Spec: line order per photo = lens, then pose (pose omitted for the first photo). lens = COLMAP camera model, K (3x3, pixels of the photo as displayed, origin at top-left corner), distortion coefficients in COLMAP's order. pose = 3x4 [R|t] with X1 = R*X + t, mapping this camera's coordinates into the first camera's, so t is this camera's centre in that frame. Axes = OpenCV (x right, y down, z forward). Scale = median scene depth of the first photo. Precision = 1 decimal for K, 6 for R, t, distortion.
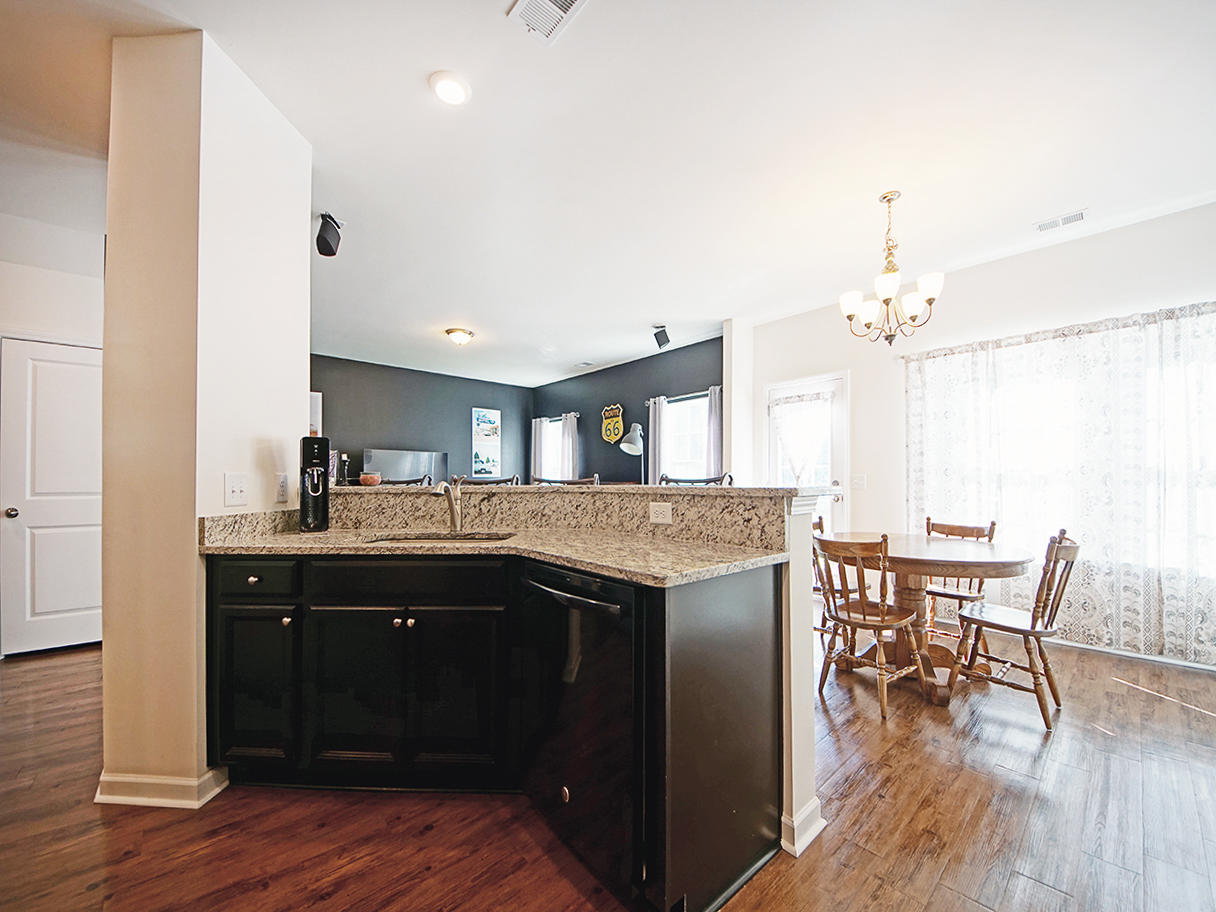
lens RADIAL K [[467.7, 0, 616.3], [0, 467.7, 466.1], [0, 0, 1]] dist [0.012684, -0.011420]
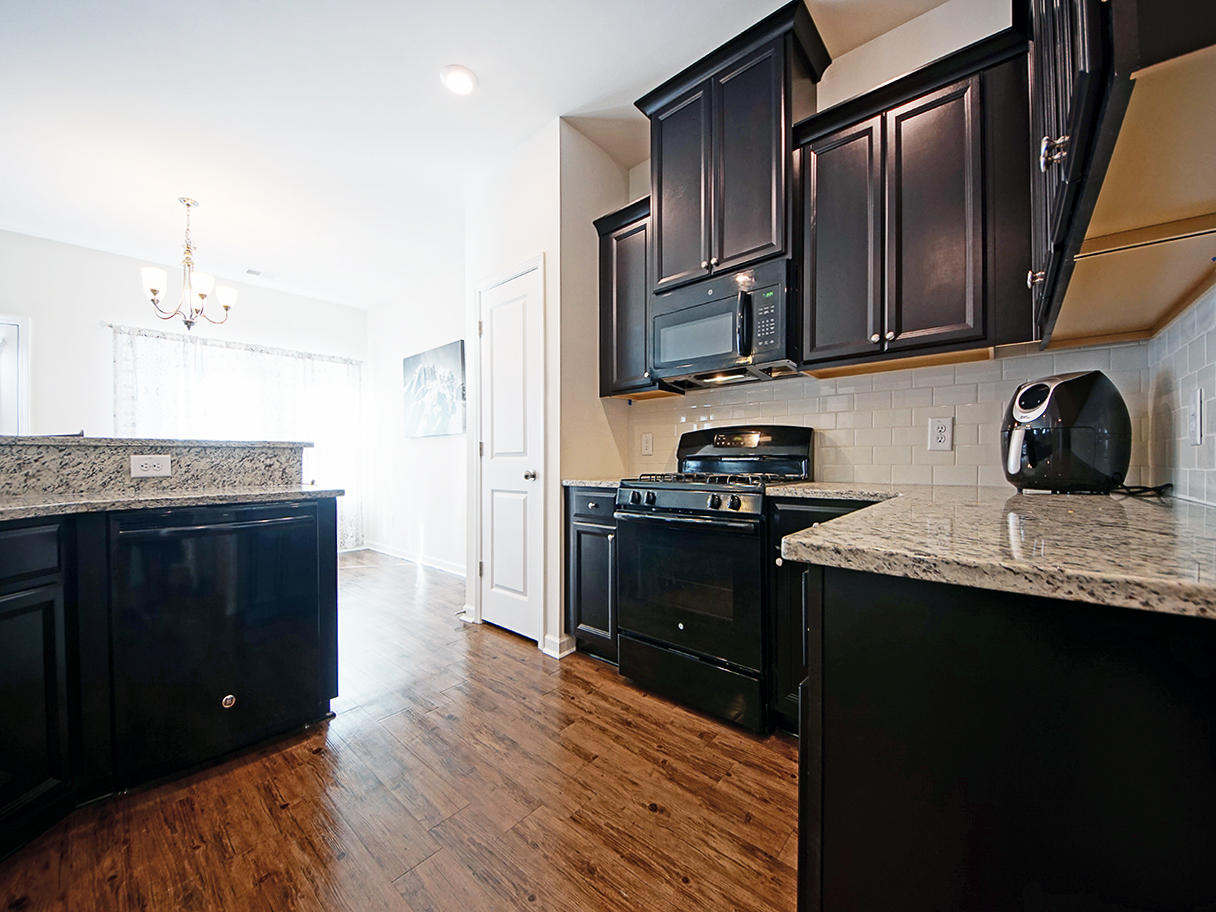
lens RADIAL K [[456.2, 0, 608.0], [0, 456.2, 456.0], [0, 0, 1]] dist [-0.059564, -0.000045]
pose [[-0.139911, 0.012853, 0.990081, -0.847812], [-0.024031, 0.999577, -0.016372, 0.065998], [-0.989872, -0.026083, -0.139543, 0.166967]]
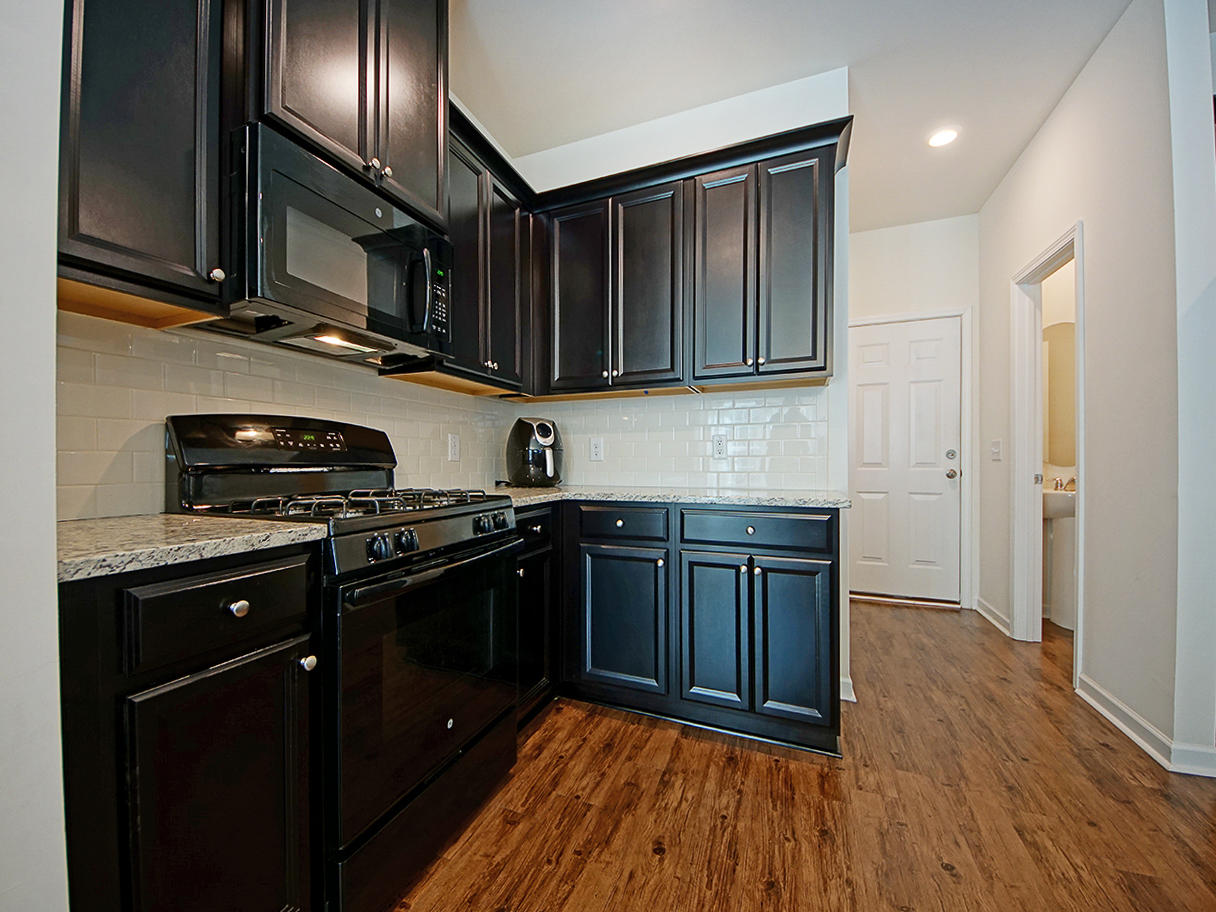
lens RADIAL K [[444.3, 0, 584.5], [0, 444.3, 468.1], [0, 0, 1]] dist [0.029140, -0.019152]
pose [[-0.910531, 0.016055, -0.413129, 0.128138], [0.020480, 0.999771, -0.006284, 0.056137], [0.412933, -0.014182, -0.910651, 0.517666]]
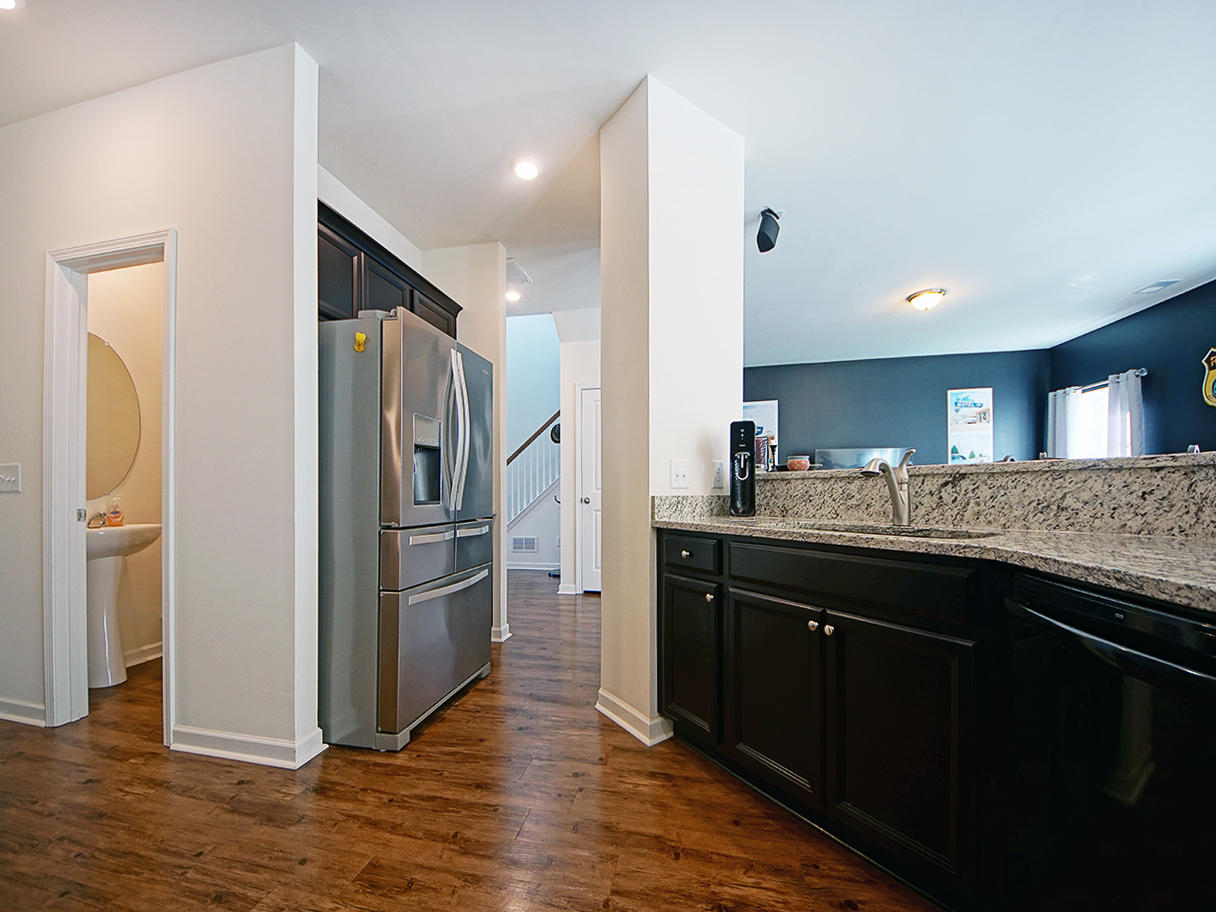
lens RADIAL K [[464.2, 0, 609.3], [0, 464.2, 488.7], [0, 0, 1]] dist [0.028432, -0.020324]
pose [[0.591662, -0.003368, -0.806179, -0.017092], [0.024040, 0.999620, 0.013468, 0.061046], [0.805827, -0.027349, 0.591519, 0.192757]]
